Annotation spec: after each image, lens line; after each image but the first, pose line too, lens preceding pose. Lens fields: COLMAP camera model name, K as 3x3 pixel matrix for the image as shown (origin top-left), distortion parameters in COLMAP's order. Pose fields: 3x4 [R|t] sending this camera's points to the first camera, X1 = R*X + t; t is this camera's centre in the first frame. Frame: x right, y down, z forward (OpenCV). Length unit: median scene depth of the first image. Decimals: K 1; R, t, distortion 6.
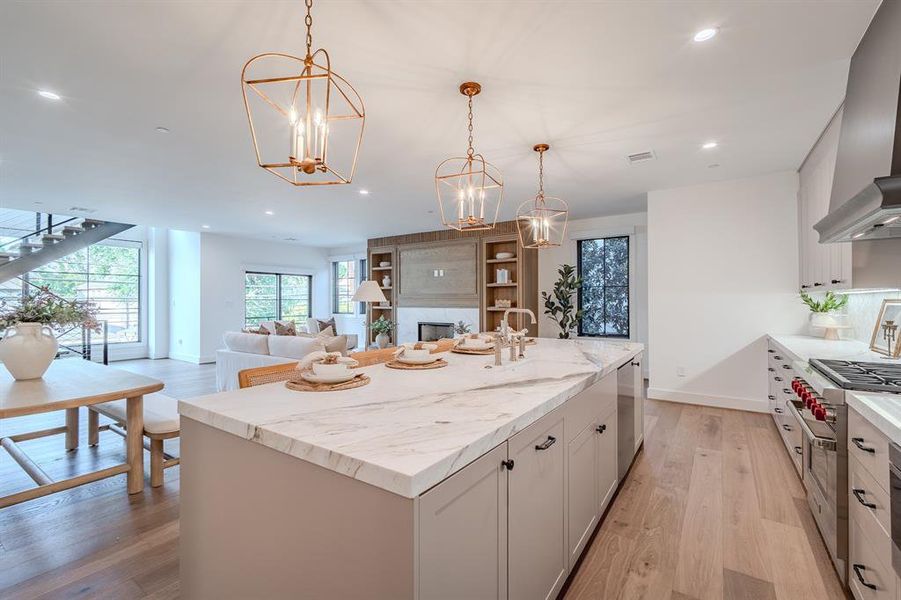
lens RADIAL K [[393.8, 0, 446.8], [0, 393.8, 297.8], [0, 0, 1]] dist [0.005260, -0.003465]
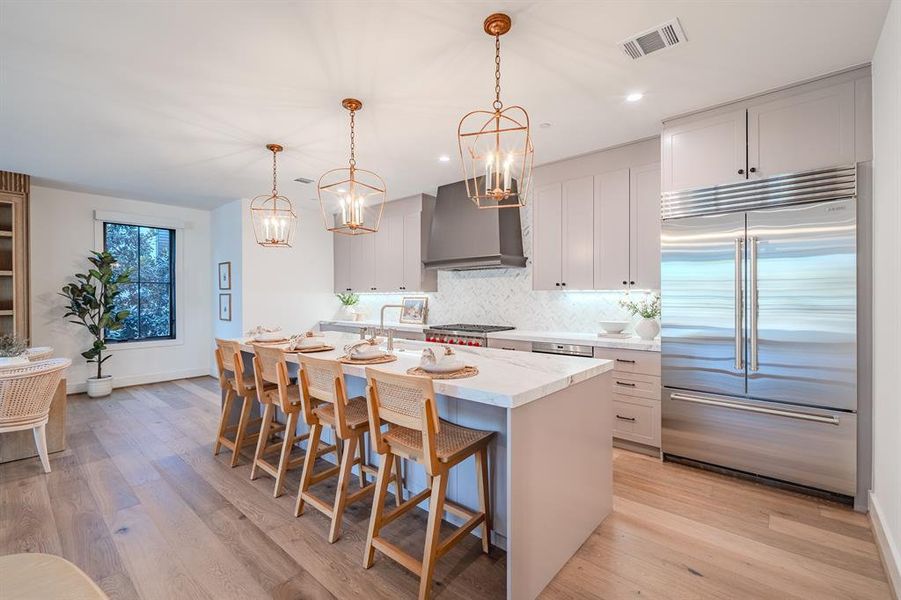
lens RADIAL K [[393.8, 0, 448.4], [0, 393.8, 297.9], [0, 0, 1]] dist [0.005260, -0.003465]
pose [[0.122281, 0.000301, 0.992495, -0.326876], [-0.004391, 0.999990, 0.000237, 0.001788], [-0.992486, -0.004387, 0.122281, 0.197193]]
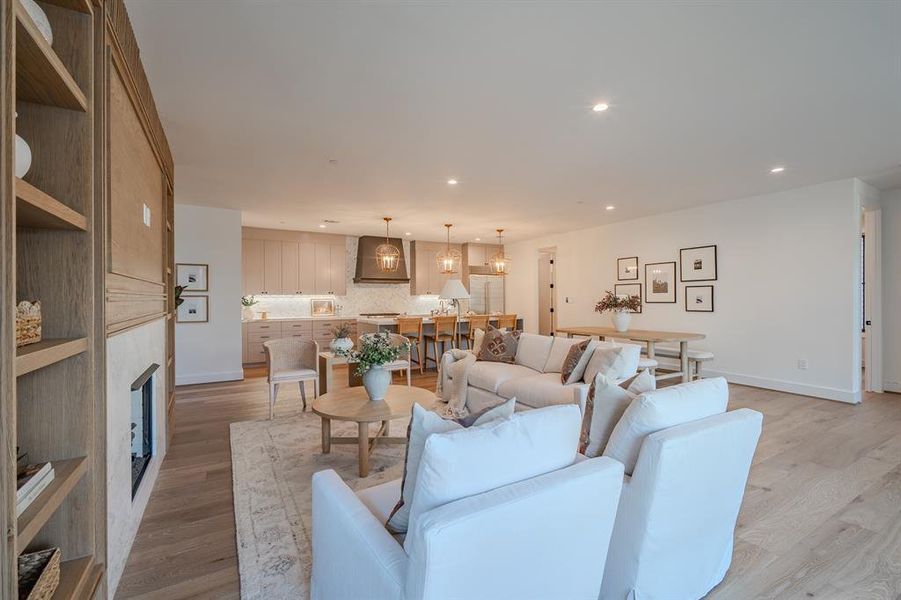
lens RADIAL K [[393.8, 0, 448.4], [0, 393.8, 297.3], [0, 0, 1]] dist [0.005260, -0.003465]
pose [[-0.905423, 0.007801, 0.424439, -0.385370], [0.005126, 0.999959, -0.007445, 0.007316], [-0.424480, -0.004565, -0.905426, 1.200308]]
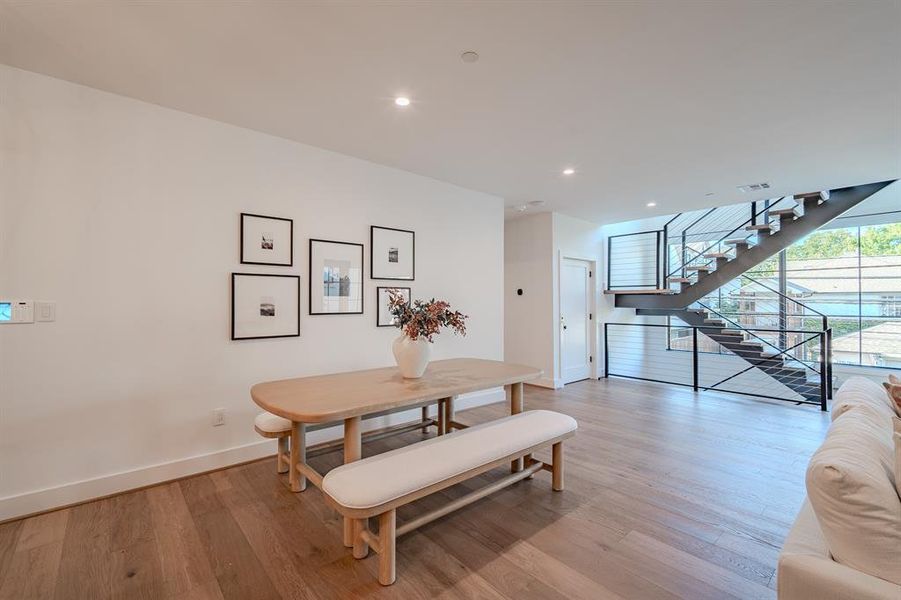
lens RADIAL K [[393.8, 0, 449.6], [0, 393.8, 297.6], [0, 0, 1]] dist [0.005260, -0.003465]
pose [[-0.251759, -0.013163, -0.967701, -0.017346], [0.004828, 0.999878, -0.014856, 0.002814], [0.967778, -0.008412, -0.251665, 0.470459]]
